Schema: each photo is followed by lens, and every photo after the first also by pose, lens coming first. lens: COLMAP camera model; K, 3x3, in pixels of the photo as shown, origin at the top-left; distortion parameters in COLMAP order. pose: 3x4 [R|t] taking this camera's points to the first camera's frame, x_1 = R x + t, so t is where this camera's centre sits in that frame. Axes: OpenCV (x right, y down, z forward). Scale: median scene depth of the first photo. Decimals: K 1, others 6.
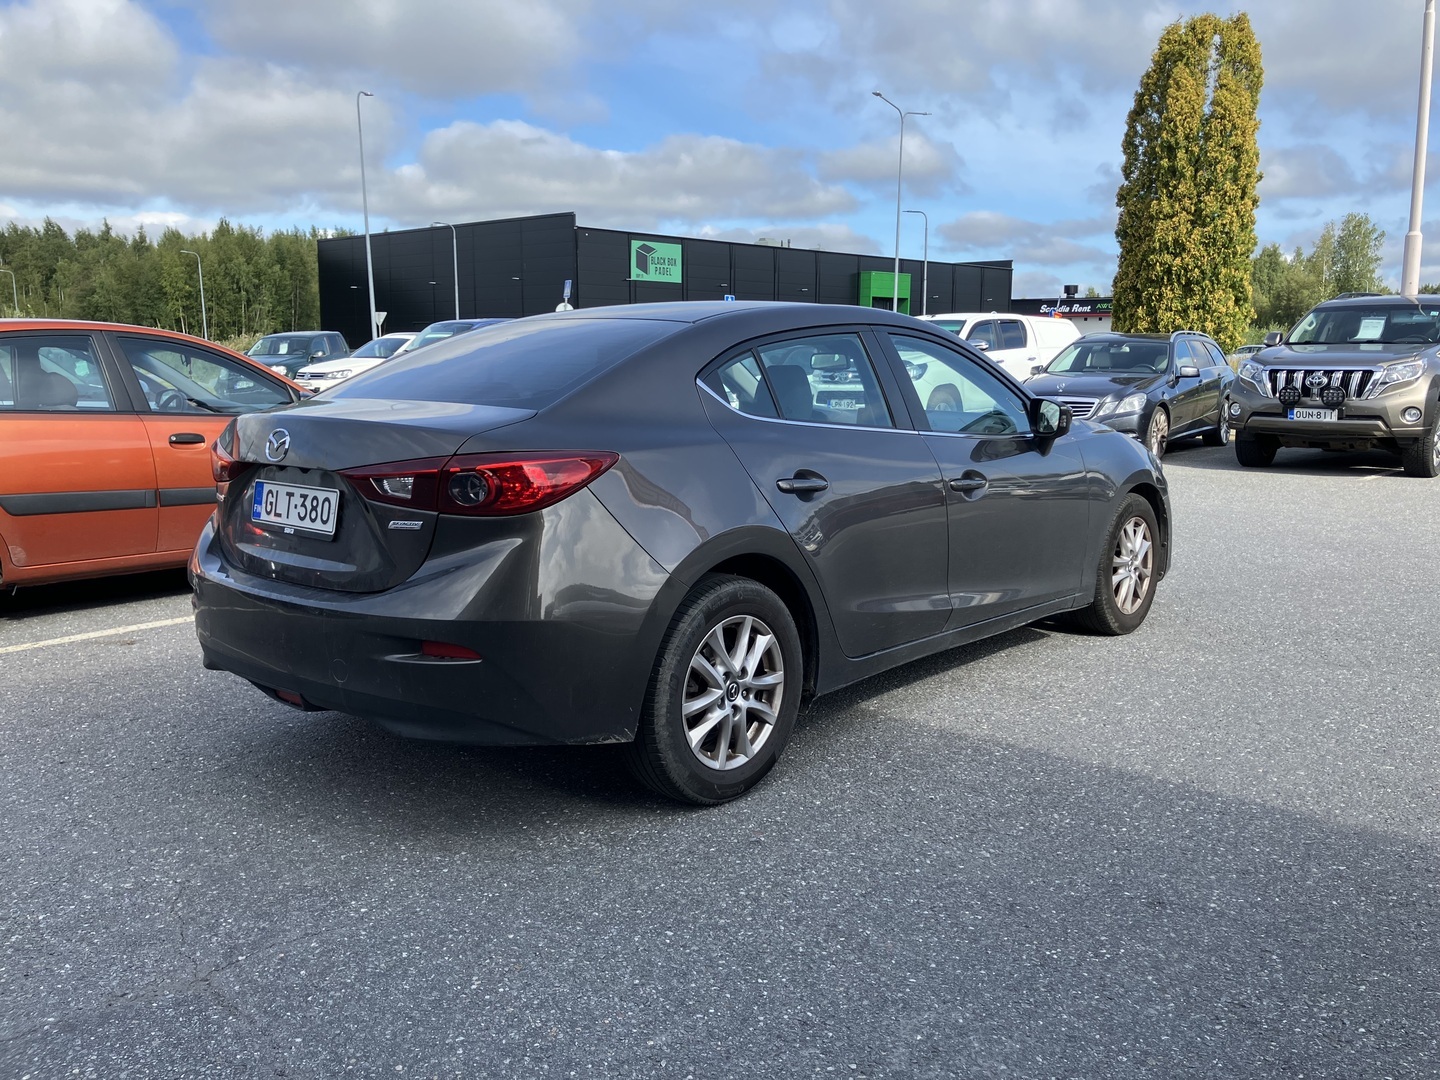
lens RADIAL K [[1175.7, 0, 727.4], [0, 1175.7, 531.0], [0, 0, 1]] dist [0.016487, 0.000130]
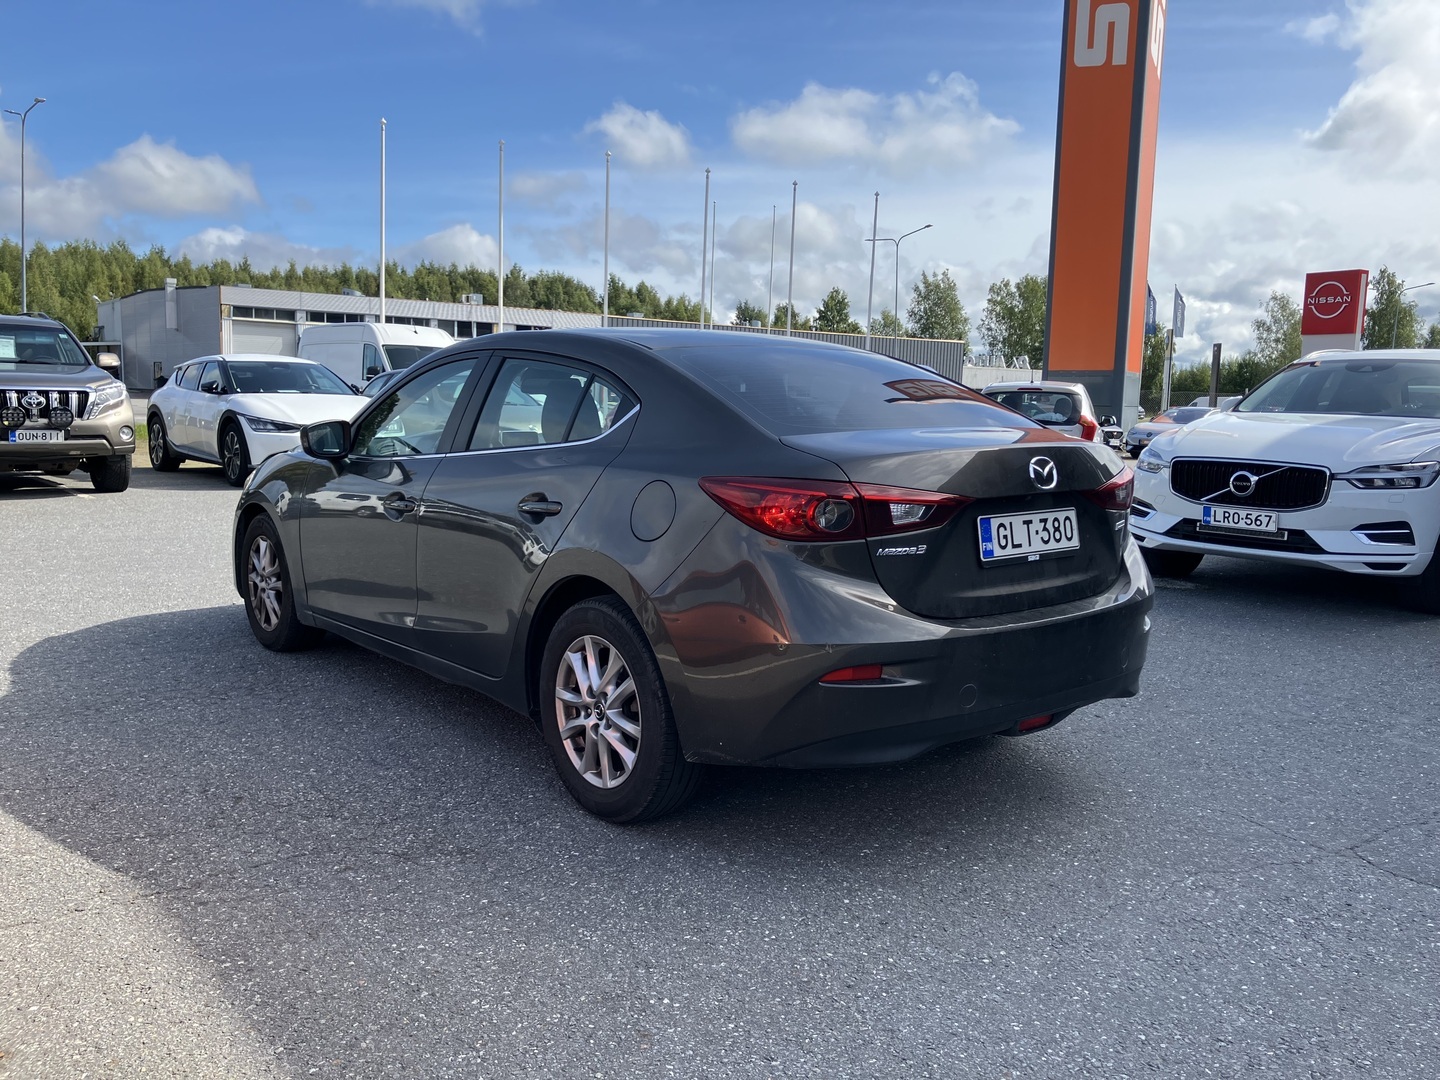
lens RADIAL K [[1175.7, 0, 725.5], [0, 1175.7, 546.9], [0, 0, 1]] dist [0.016487, 0.000130]
pose [[0.132989, -0.122586, 0.983507, -0.889294], [0.123642, 0.986622, 0.106255, -0.094903], [-0.983375, 0.107472, 0.146367, 0.704601]]
